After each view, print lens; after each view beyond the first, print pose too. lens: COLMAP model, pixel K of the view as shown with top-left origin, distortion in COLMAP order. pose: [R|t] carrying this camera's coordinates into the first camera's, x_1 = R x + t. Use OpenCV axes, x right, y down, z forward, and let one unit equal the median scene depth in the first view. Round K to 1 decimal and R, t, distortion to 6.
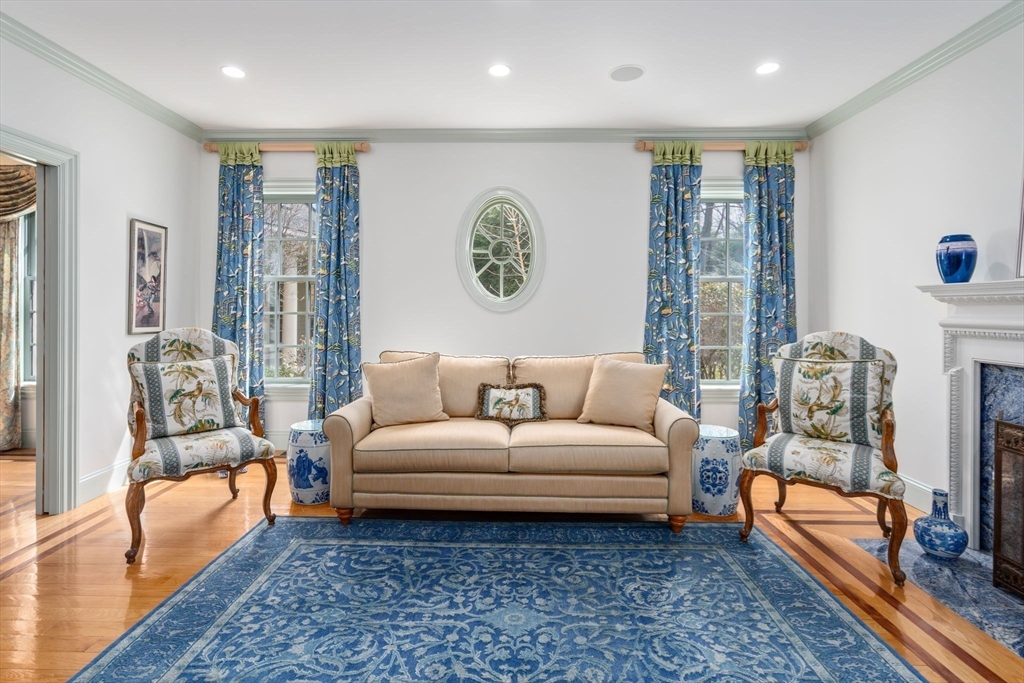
lens RADIAL K [[470.8, 0, 510.7], [0, 470.8, 311.0], [0, 0, 1]] dist [-0.004180, 0.002291]
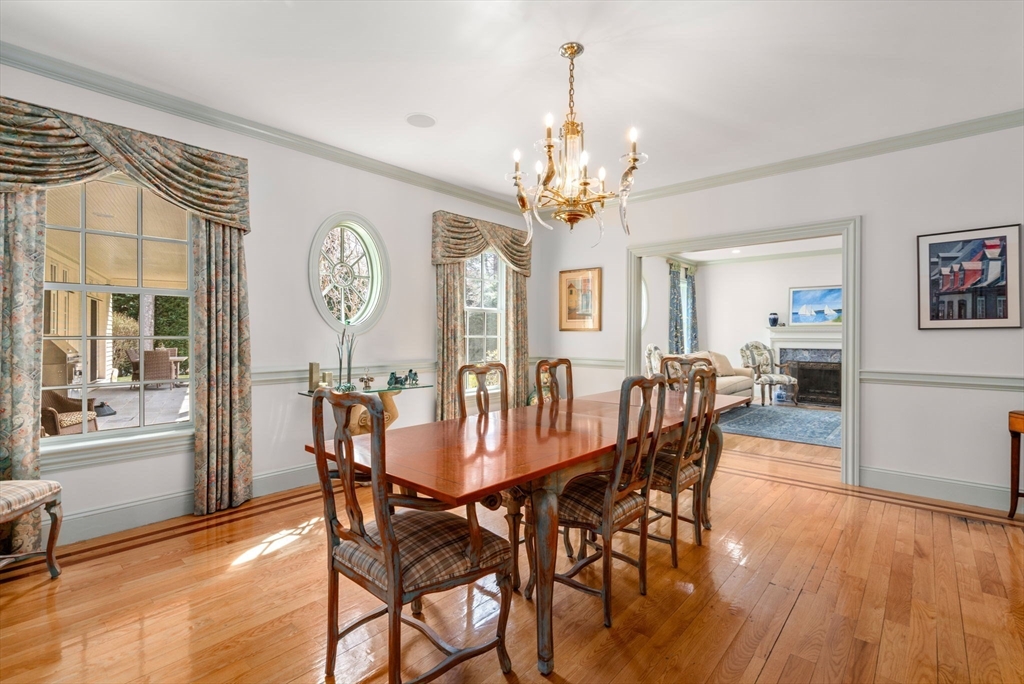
lens RADIAL K [[470.8, 0, 506.8], [0, 470.8, 337.1], [0, 0, 1]] dist [-0.004180, 0.002291]
pose [[0.665710, -0.005031, 0.746194, -2.479541], [0.002314, 0.999986, 0.004677, -0.000997], [-0.746207, -0.001387, 0.665712, 0.117150]]
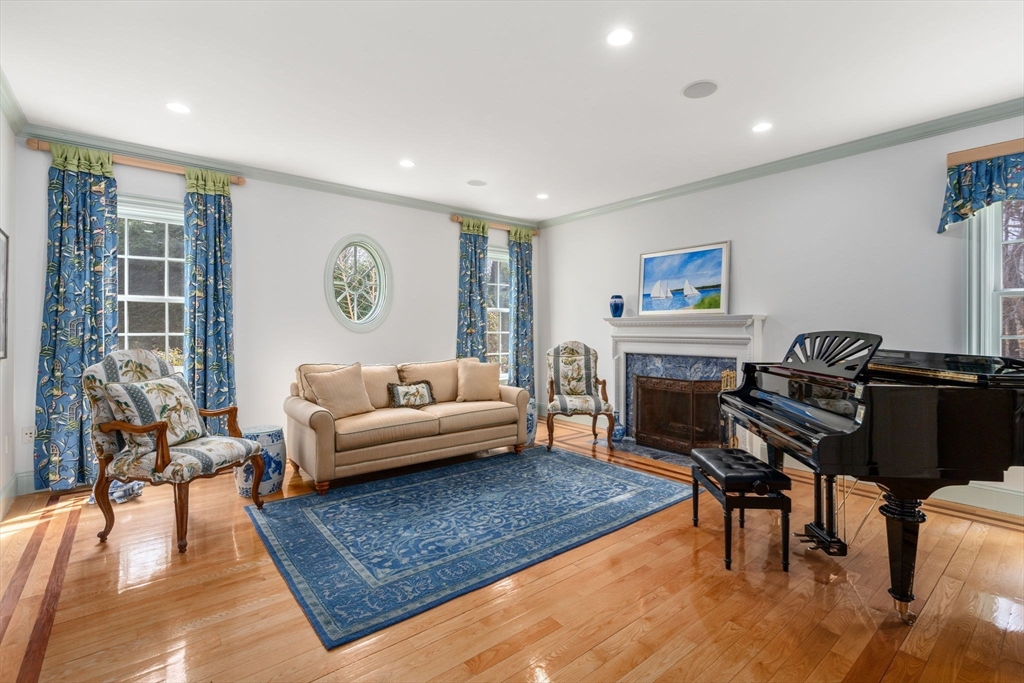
lens RADIAL K [[470.8, 0, 491.0], [0, 470.8, 330.9], [0, 0, 1]] dist [-0.004180, 0.002291]
pose [[0.779935, -0.004095, 0.625847, -0.724726], [0.004377, 0.999990, 0.001088, -0.000977], [-0.625845, 0.001891, 0.779945, -0.281653]]
